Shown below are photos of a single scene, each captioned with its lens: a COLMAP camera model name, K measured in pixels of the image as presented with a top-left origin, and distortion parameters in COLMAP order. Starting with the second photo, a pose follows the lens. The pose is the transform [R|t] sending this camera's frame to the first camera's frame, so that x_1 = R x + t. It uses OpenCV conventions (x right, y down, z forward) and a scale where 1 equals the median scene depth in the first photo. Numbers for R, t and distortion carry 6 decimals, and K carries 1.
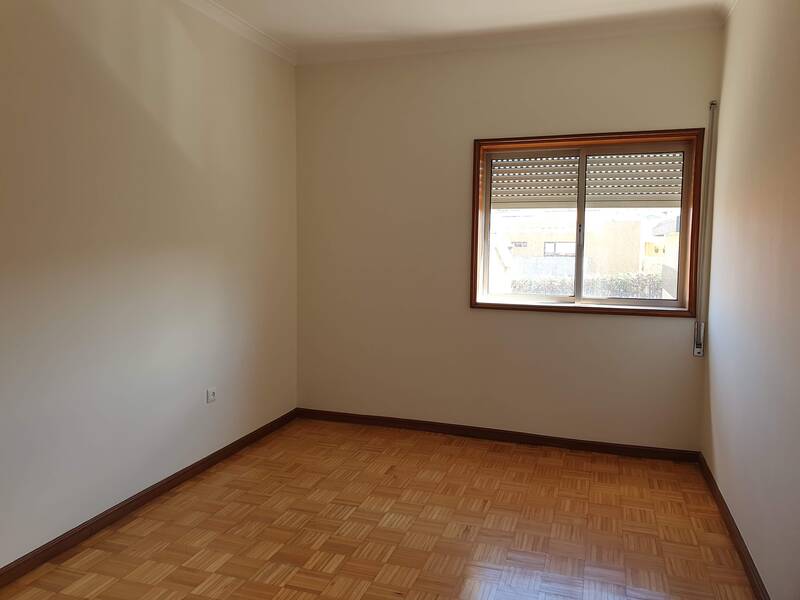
lens RADIAL K [[623.5, 0, 400.7], [0, 623.5, 299.1], [0, 0, 1]] dist [0.056199, -0.001067]
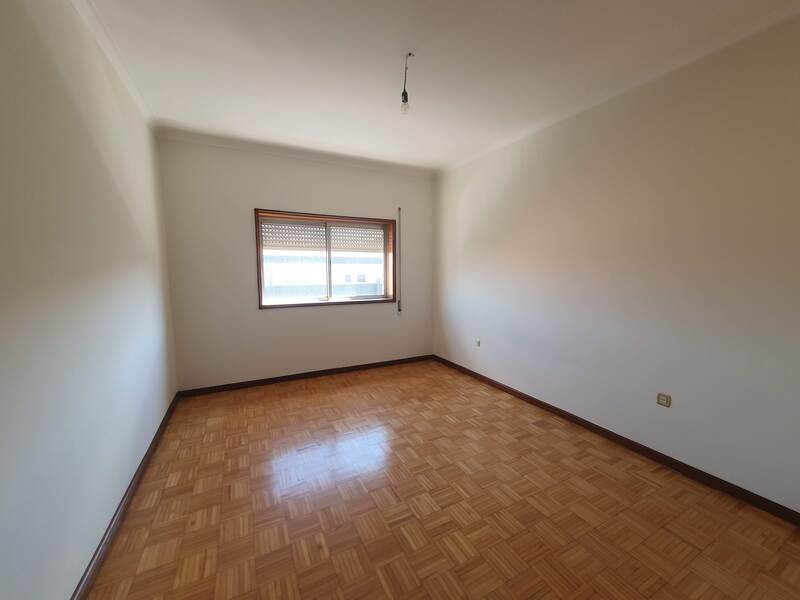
lens RADIAL K [[322.2, 0, 425.6], [0, 322.2, 307.0], [0, 0, 1]] dist [0.015787, -0.000015]
pose [[0.673304, -0.100470, 0.732508, -0.294132], [0.079888, 0.994810, 0.063016, -0.013128], [-0.735037, 0.016090, 0.677836, 0.102148]]
